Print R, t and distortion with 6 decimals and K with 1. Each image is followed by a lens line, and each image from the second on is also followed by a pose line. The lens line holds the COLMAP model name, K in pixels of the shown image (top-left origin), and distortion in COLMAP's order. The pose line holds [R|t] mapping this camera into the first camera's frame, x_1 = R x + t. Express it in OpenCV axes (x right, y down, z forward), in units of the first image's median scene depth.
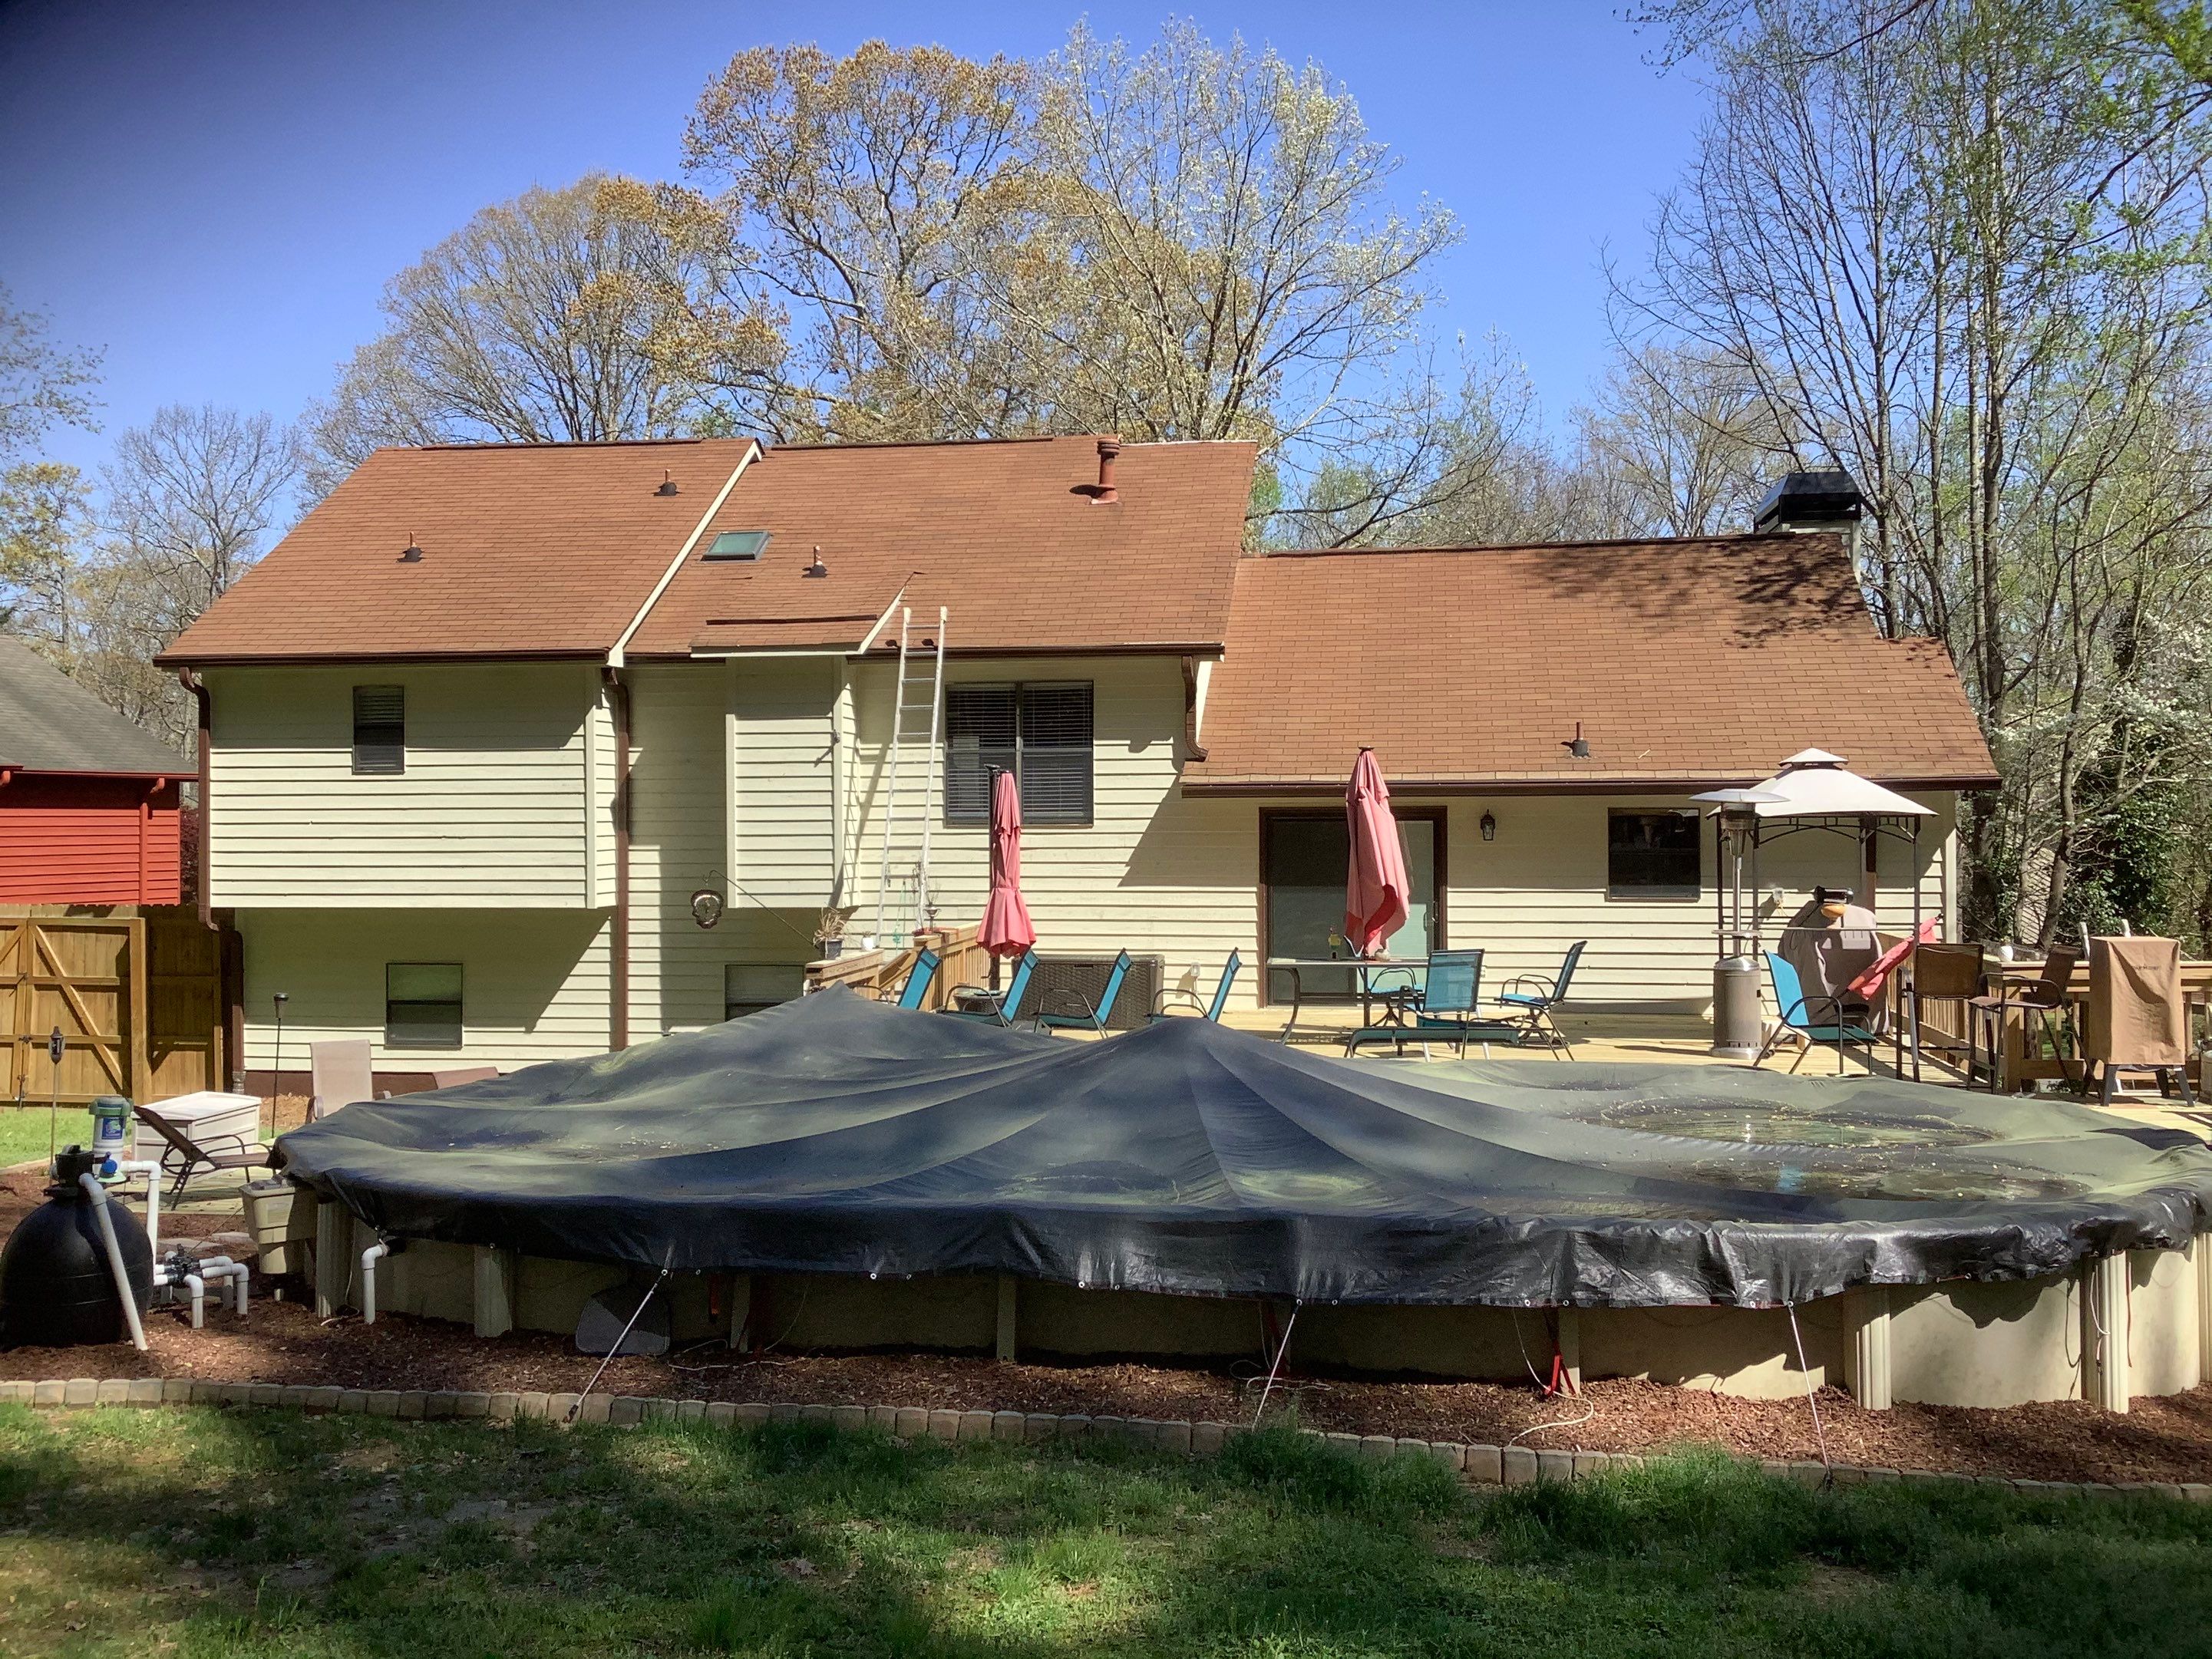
lens RADIAL K [[2007.2, 0, 1106.3], [0, 2007.2, 796.8], [0, 0, 1]] dist [0.077139, -0.000756]
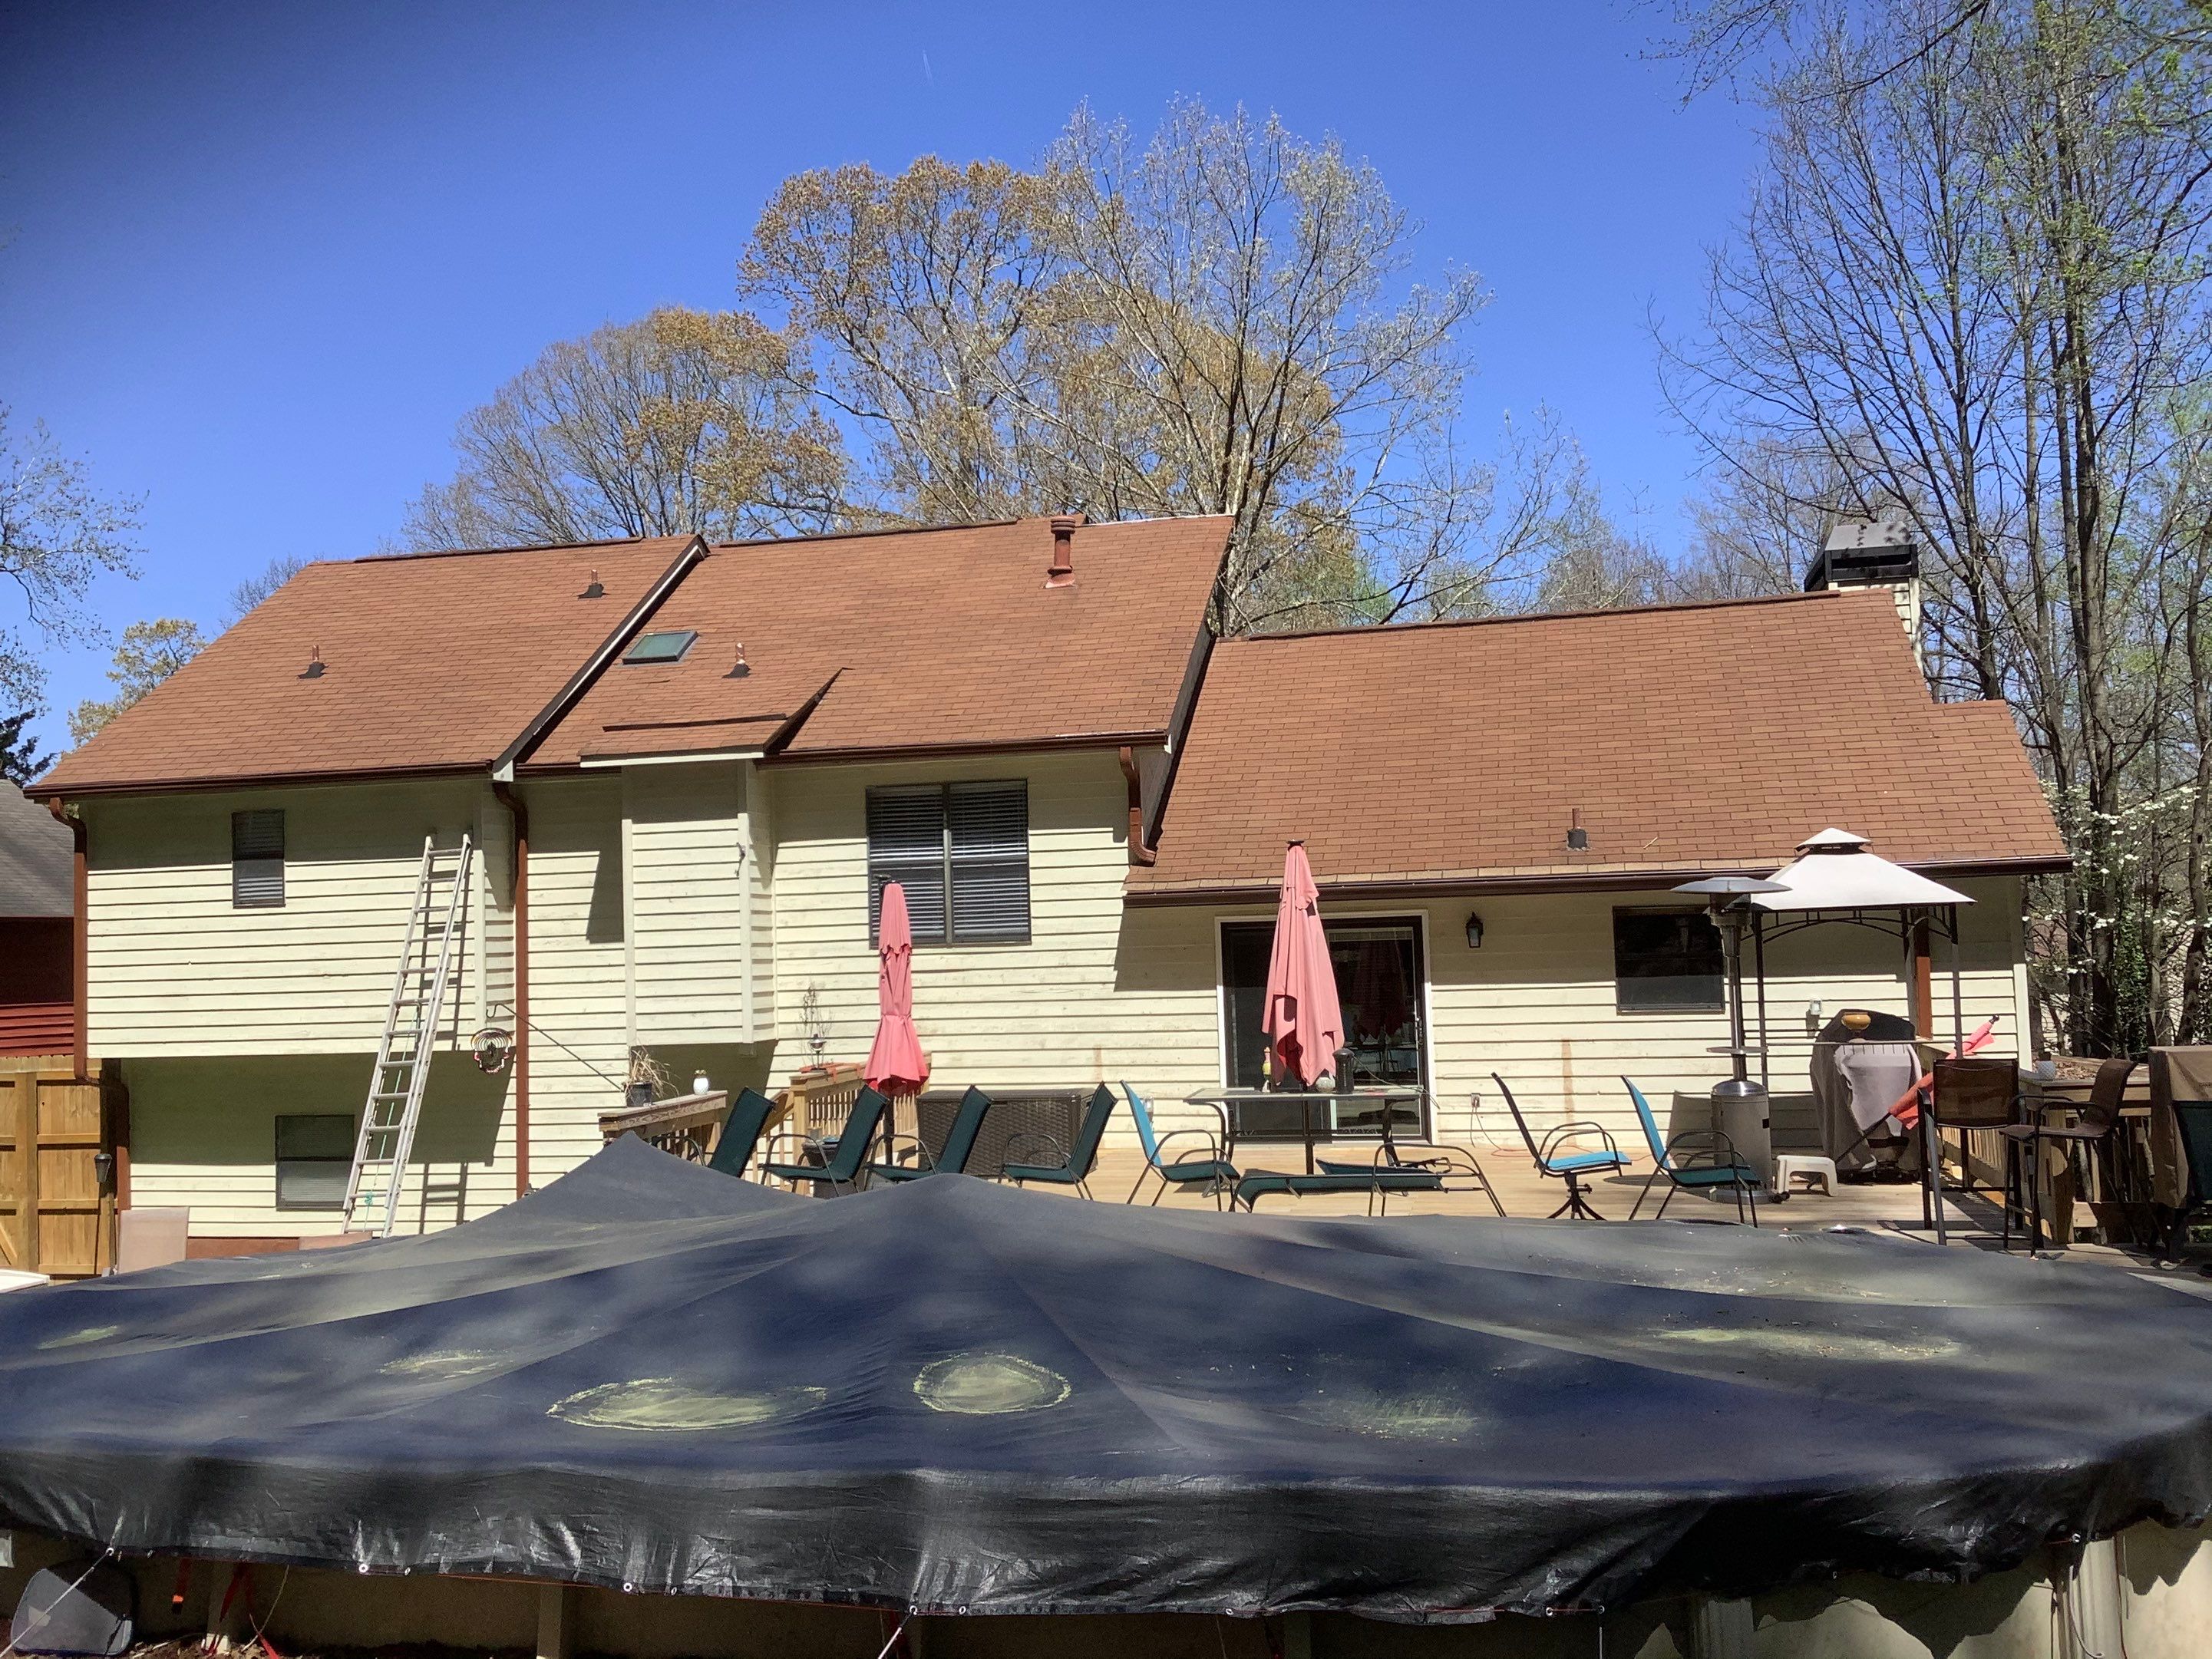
lens RADIAL K [[1997.8, 0, 1106.0], [0, 1997.8, 829.5], [0, 0, 1]] dist [0.059815, -0.013383]
pose [[0.997097, -0.030108, -0.069932, 0.085798], [0.027060, 0.998659, -0.044130, 0.004209], [0.071167, 0.042110, 0.996575, 0.115579]]
